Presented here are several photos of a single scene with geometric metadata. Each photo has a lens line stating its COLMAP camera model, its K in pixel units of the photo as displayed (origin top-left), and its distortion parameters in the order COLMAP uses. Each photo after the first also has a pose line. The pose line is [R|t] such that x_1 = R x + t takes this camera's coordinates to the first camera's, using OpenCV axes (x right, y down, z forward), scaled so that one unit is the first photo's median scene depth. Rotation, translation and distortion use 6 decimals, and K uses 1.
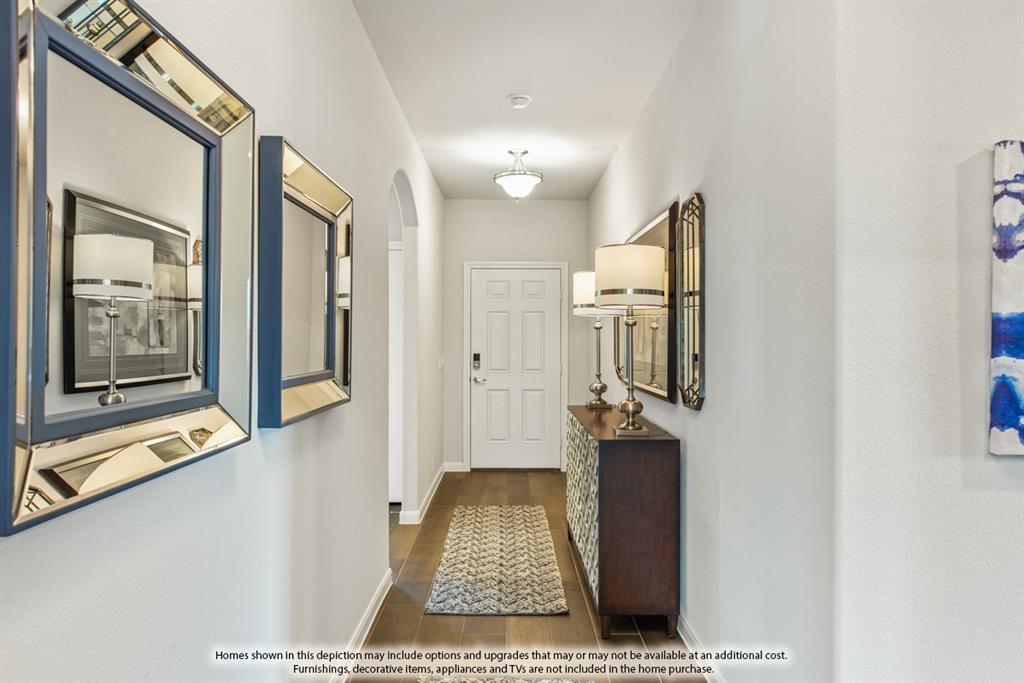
lens RADIAL K [[740.9, 0, 507.9], [0, 740.9, 313.2], [0, 0, 1]] dist [0.013394, -0.006506]
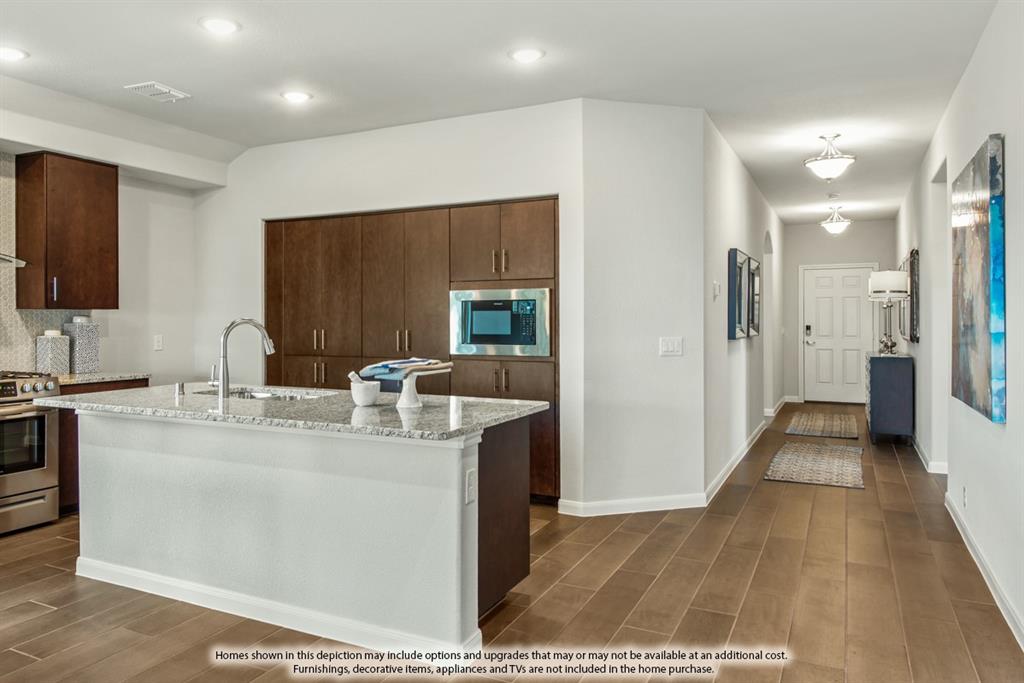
lens RADIAL K [[727.4, 0, 448.8], [0, 727.4, 320.6], [0, 0, 1]] dist [0.026172, -0.002699]
pose [[0.879913, -0.002414, -0.475129, 0.048822], [0.018568, 0.999398, 0.029309, -0.029272], [0.474772, -0.034611, 0.879428, -1.451955]]
